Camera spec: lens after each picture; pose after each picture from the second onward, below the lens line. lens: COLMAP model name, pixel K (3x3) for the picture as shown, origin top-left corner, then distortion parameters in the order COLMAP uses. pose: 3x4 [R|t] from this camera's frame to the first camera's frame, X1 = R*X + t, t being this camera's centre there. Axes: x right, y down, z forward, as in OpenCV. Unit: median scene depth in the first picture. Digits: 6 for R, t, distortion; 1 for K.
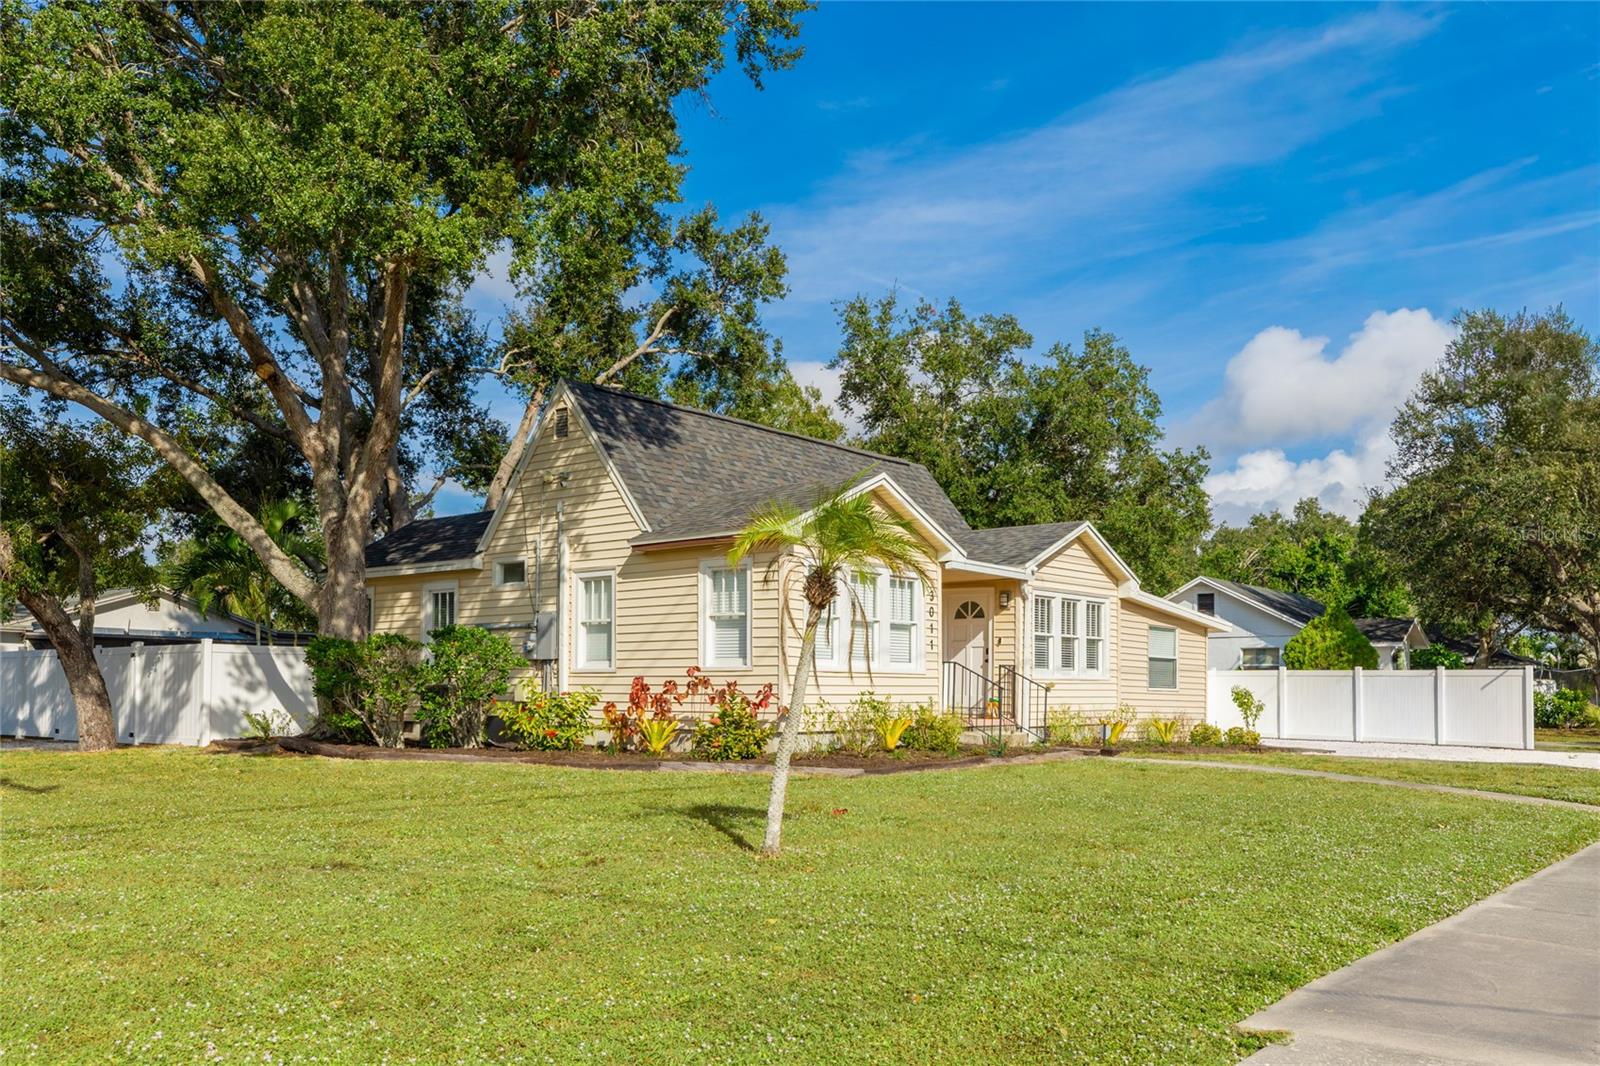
lens RADIAL K [[1280.0, 0, 800.0], [0, 1280.0, 533.0], [0, 0, 1]] dist [-0.003682, -0.000345]
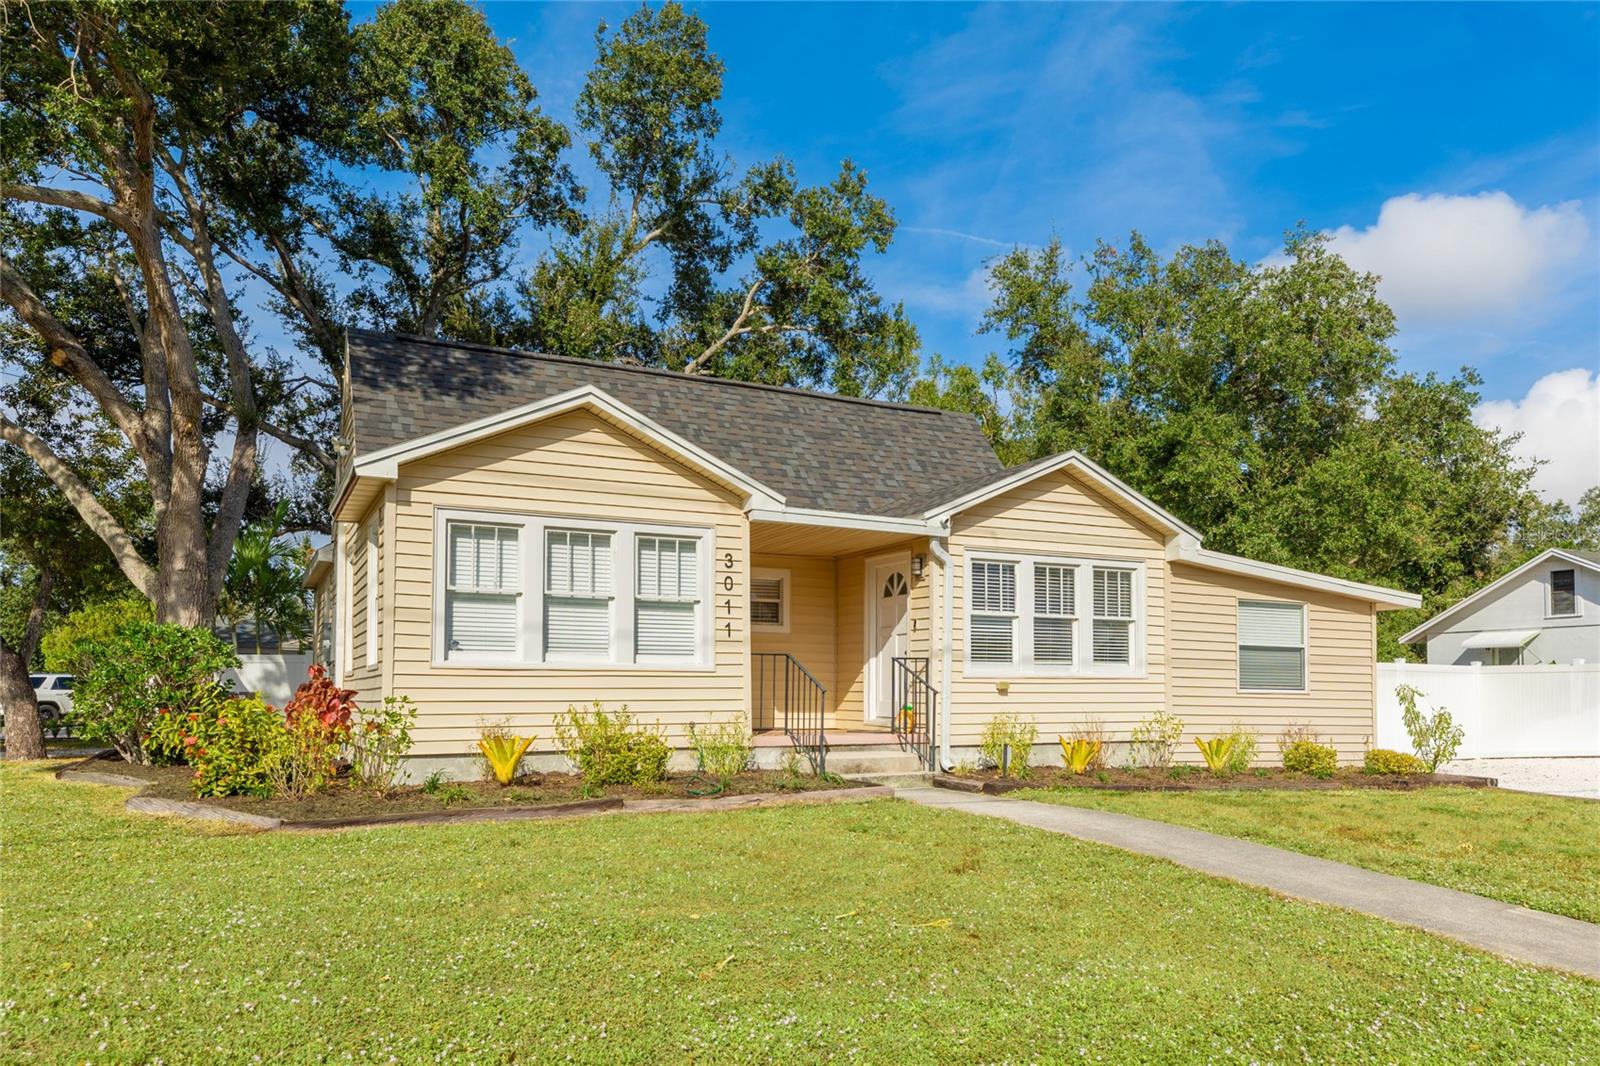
lens RADIAL K [[1115.9, 0, 799.9], [0, 1115.9, 575.7], [0, 0, 1]] dist [0.028713, 0.000029]
pose [[0.920866, -0.048684, -0.386827, 0.306680], [0.053594, 0.998561, 0.001911, 0.047466], [0.386178, -0.022492, 0.922150, 0.361301]]
